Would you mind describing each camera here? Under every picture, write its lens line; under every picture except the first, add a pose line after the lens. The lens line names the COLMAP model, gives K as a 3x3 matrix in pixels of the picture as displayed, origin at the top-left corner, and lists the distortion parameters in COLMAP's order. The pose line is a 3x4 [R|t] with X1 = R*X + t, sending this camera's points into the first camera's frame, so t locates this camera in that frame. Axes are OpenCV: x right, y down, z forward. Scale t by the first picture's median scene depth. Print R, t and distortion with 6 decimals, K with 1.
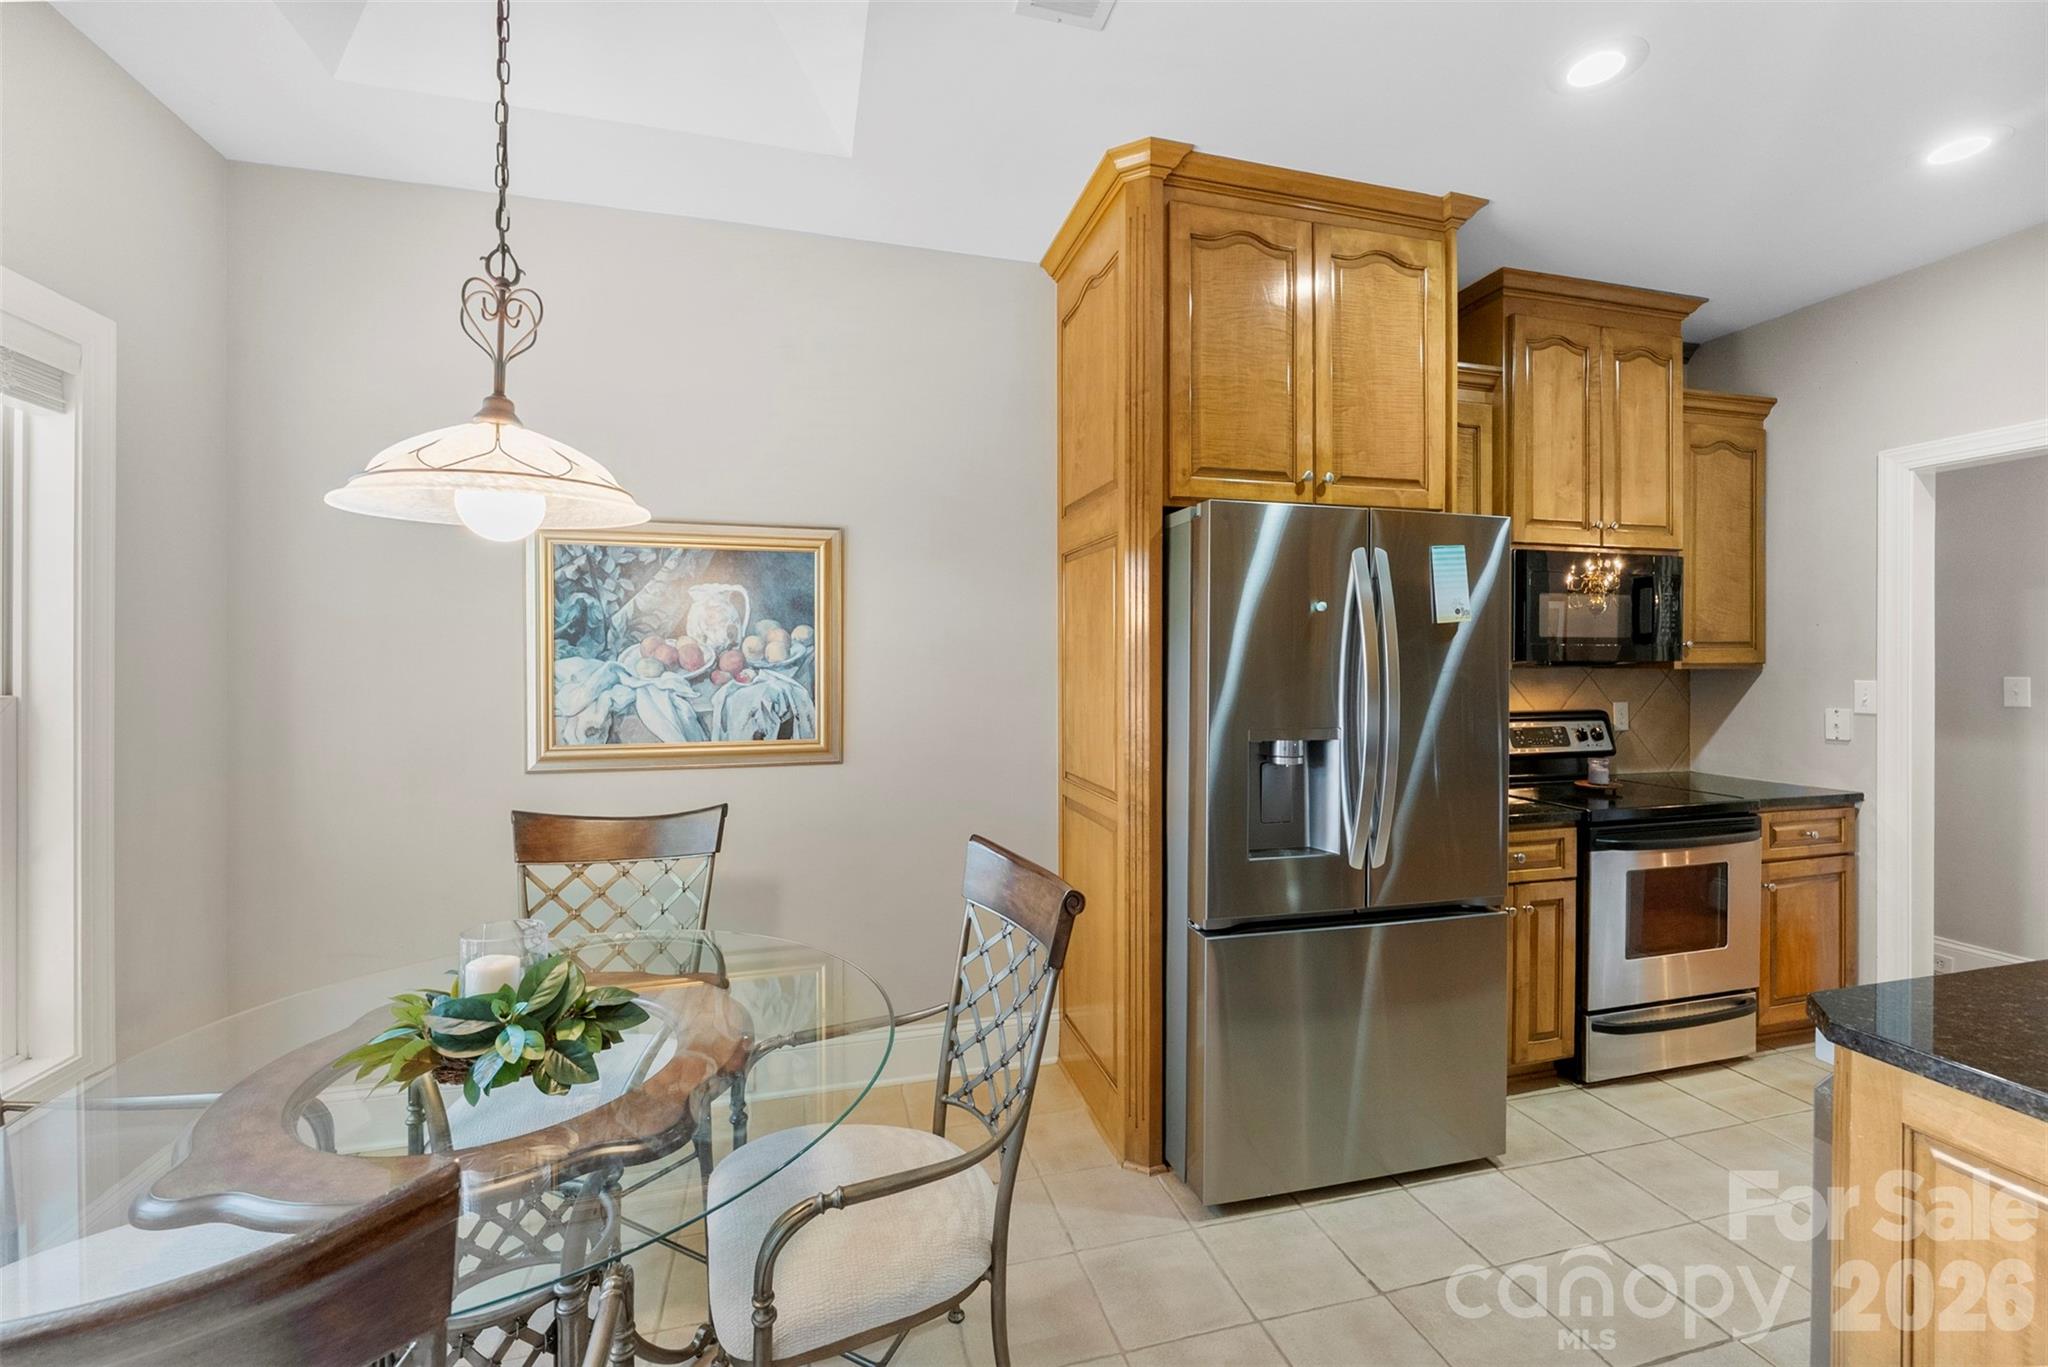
lens RADIAL K [[824.4, 0, 1039.6], [0, 824.4, 668.3], [0, 0, 1]] dist [-0.006845, 0.000730]
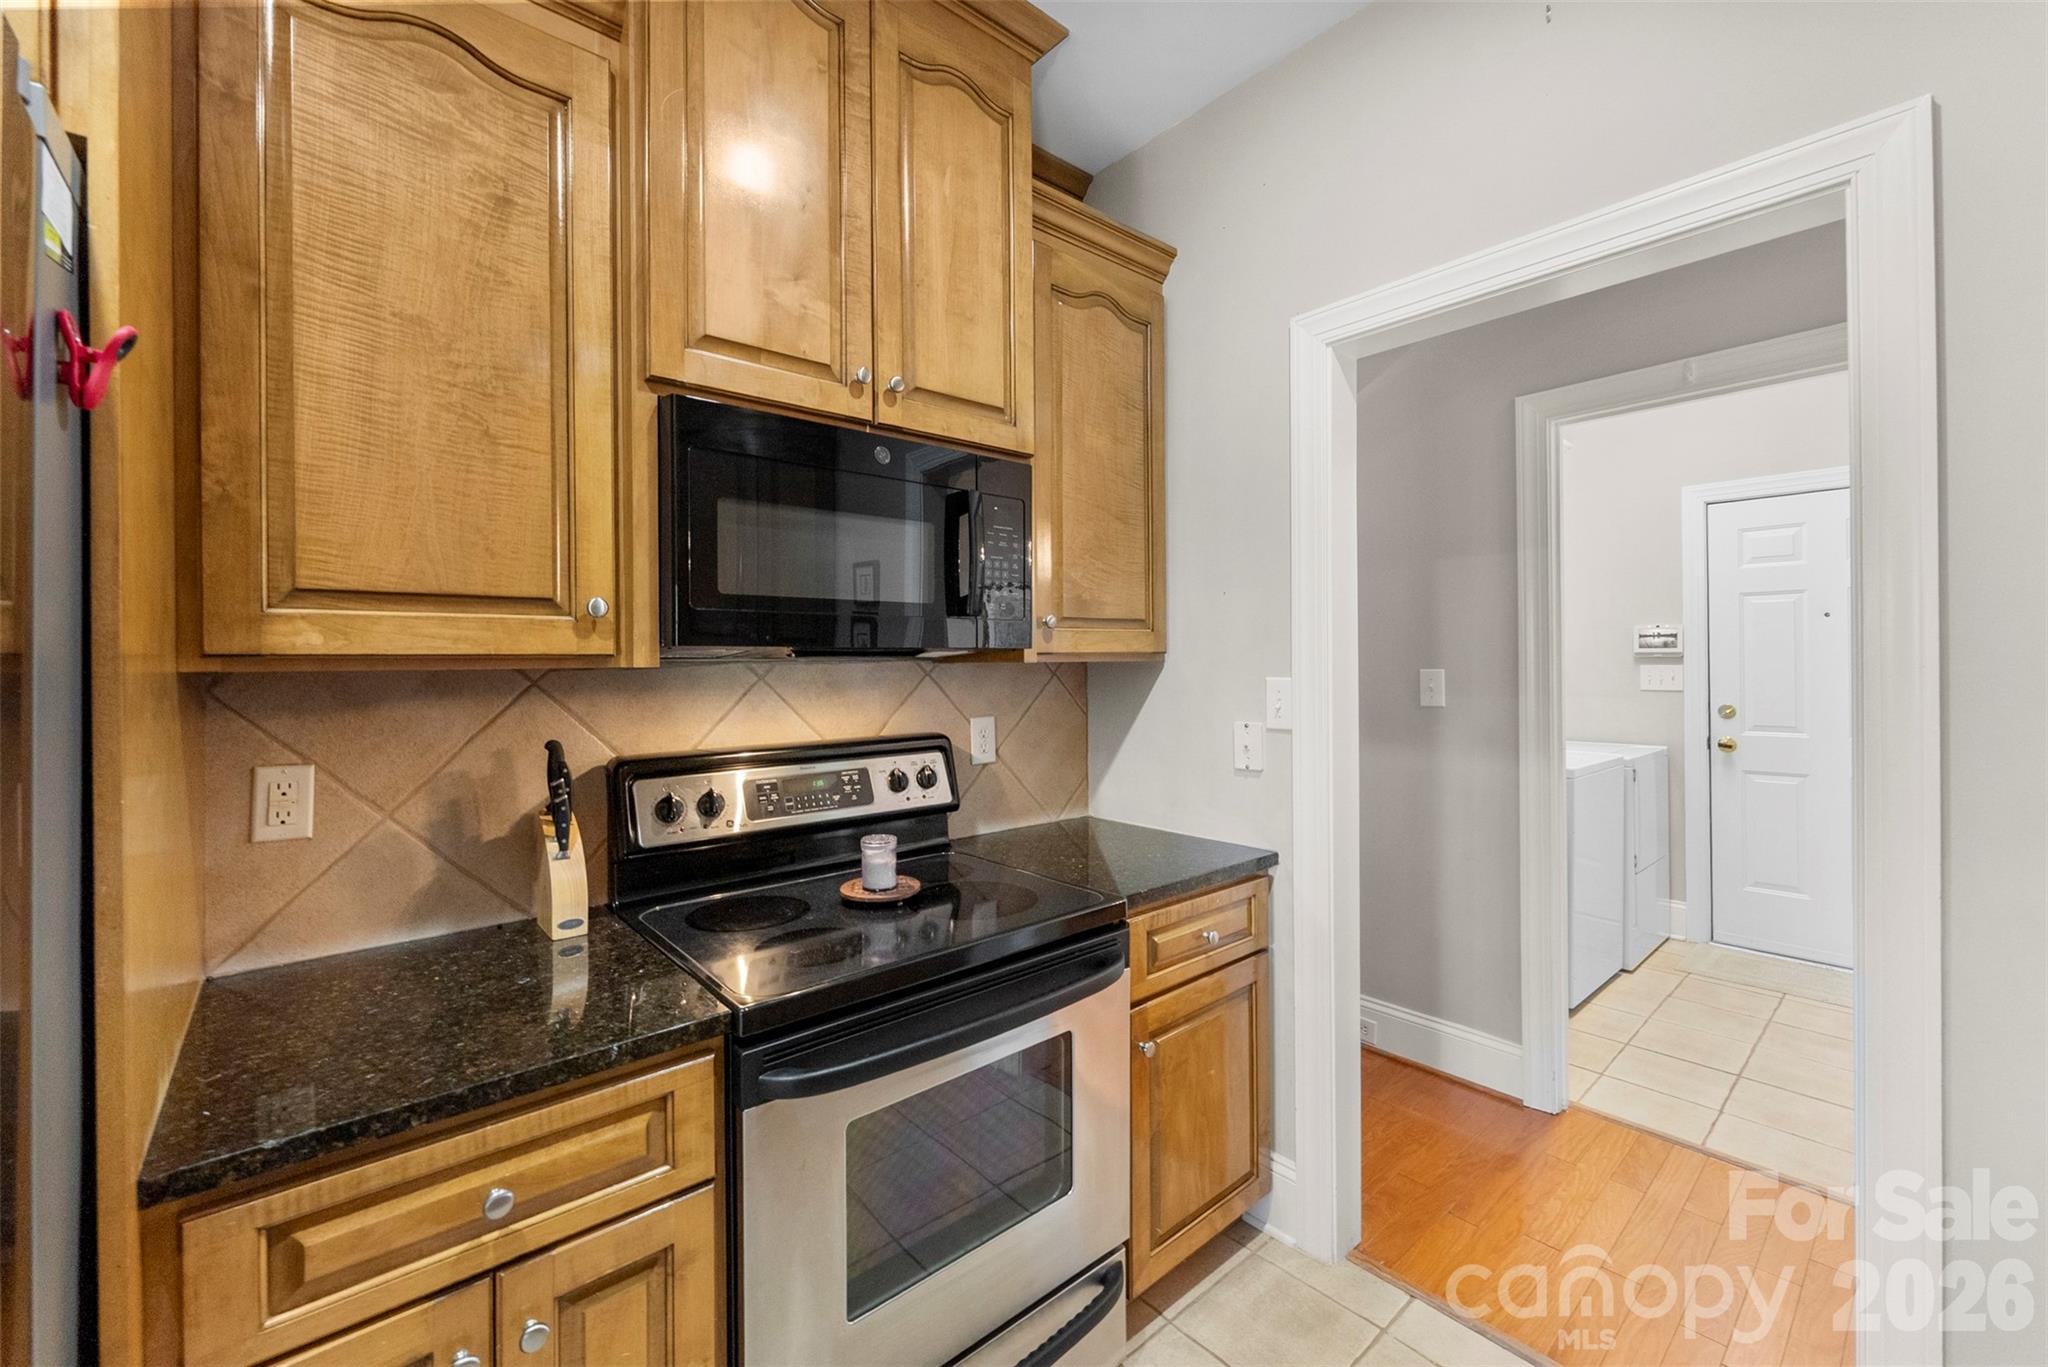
lens RADIAL K [[824.4, 0, 1015.6], [0, 824.4, 665.8], [0, 0, 1]] dist [-0.006845, 0.000730]
pose [[0.904755, -0.008883, 0.425839, 0.531388], [0.009929, 0.999951, -0.000236, 0.003481], [-0.425816, 0.004442, 0.904799, 0.489771]]
